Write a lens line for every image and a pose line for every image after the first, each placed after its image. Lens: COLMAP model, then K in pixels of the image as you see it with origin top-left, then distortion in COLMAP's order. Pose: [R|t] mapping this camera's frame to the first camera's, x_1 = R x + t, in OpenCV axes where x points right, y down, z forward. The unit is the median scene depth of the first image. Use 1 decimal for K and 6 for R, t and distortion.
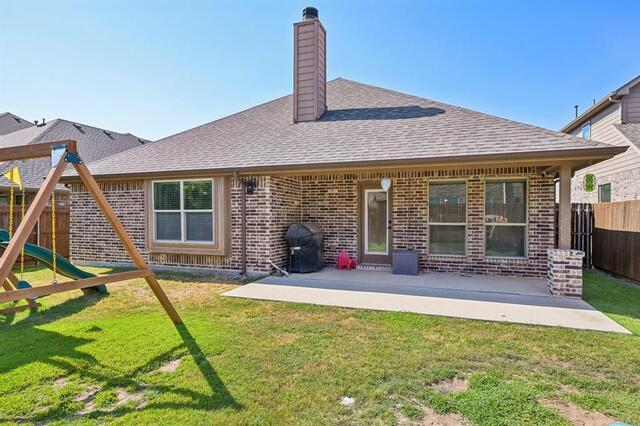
lens RADIAL K [[362.0, 0, 322.1], [0, 362.0, 216.9], [0, 0, 1]] dist [0.005369, -0.001385]
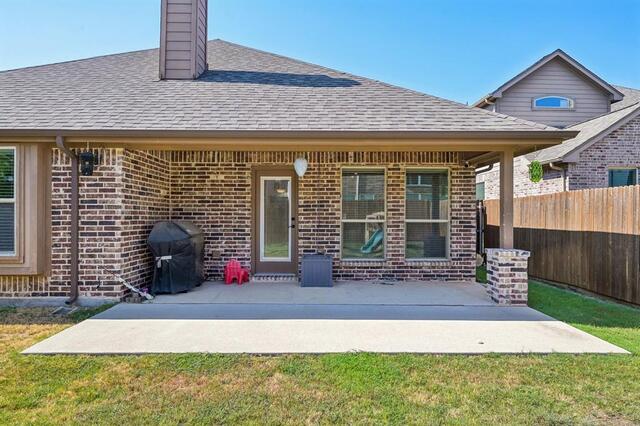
lens RADIAL K [[369.6, 0, 313.8], [0, 369.6, 207.0], [0, 0, 1]] dist [0.003217, -0.003532]
pose [[0.936957, 0.008959, 0.349331, -0.054251], [0.000263, 0.999653, -0.026344, 0.010332], [-0.349446, 0.024775, 0.936629, 0.262626]]
